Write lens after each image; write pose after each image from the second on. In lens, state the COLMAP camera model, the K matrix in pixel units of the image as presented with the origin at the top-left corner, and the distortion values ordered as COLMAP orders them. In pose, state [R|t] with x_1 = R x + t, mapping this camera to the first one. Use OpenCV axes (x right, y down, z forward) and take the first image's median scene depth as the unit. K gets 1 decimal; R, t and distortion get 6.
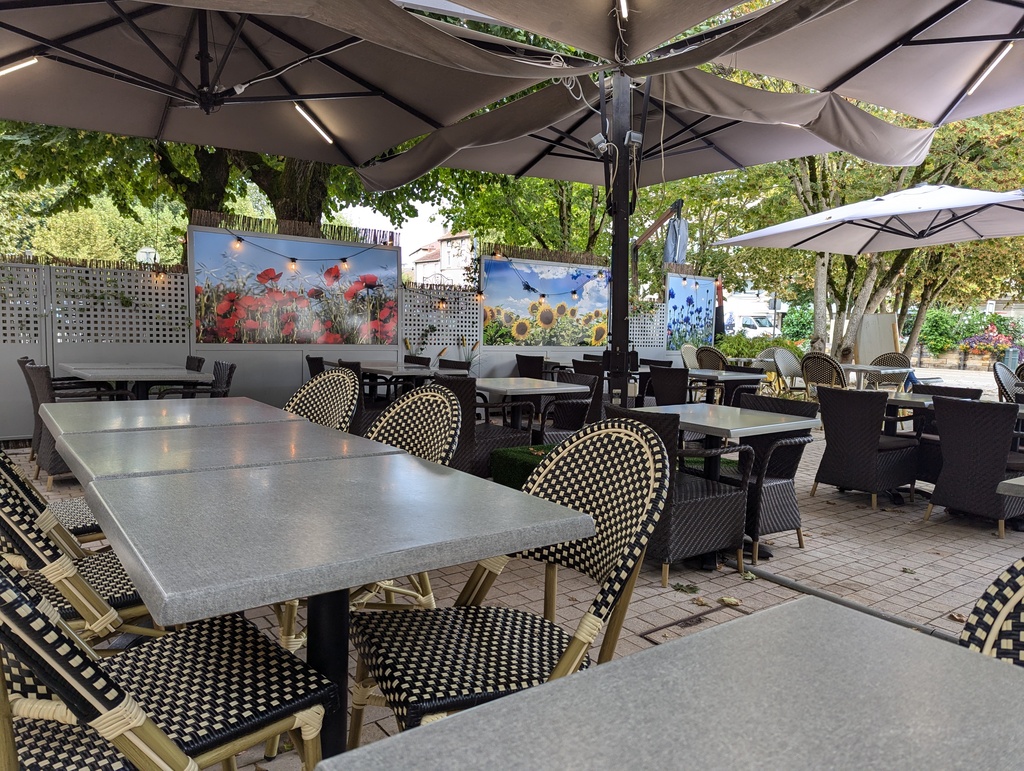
lens RADIAL K [[715.9, 0, 513.4], [0, 715.9, 388.9], [0, 0, 1]] dist [0.045508, -0.013108]
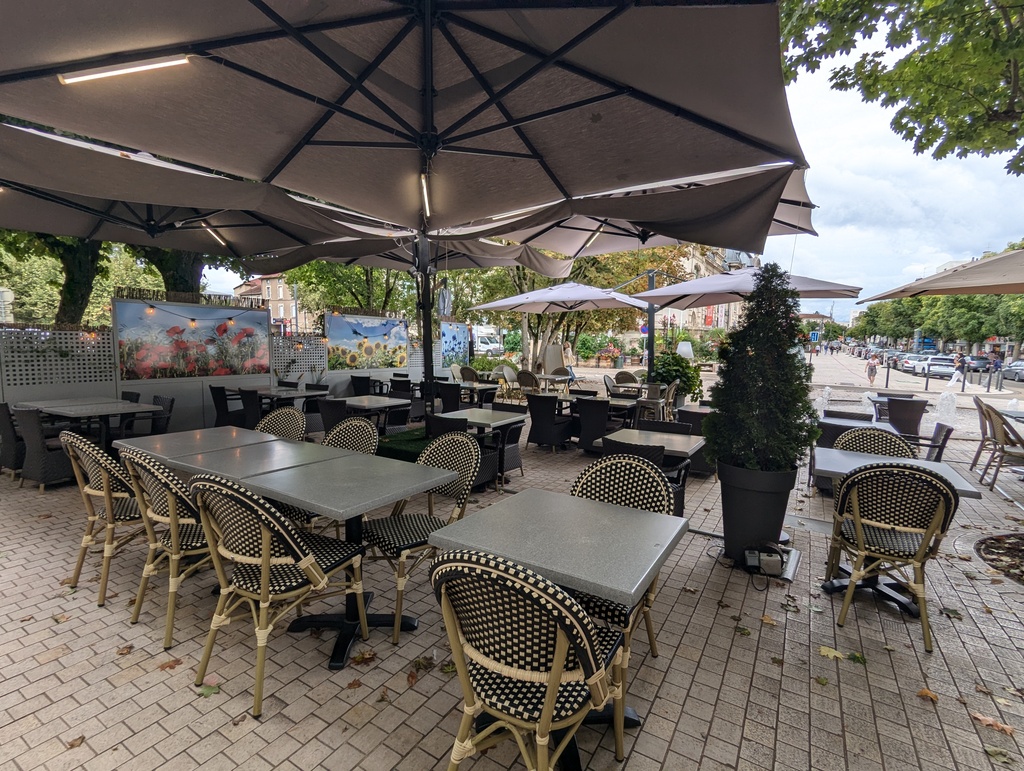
lens RADIAL K [[476.1, 0, 509.4], [0, 476.1, 386.0], [0, 0, 1]] dist [0.000638, -0.000206]
pose [[0.932913, -0.044230, 0.357375, -0.062018], [0.042928, 0.999011, 0.011579, -0.030149], [-0.357534, 0.004539, 0.933889, -0.143814]]
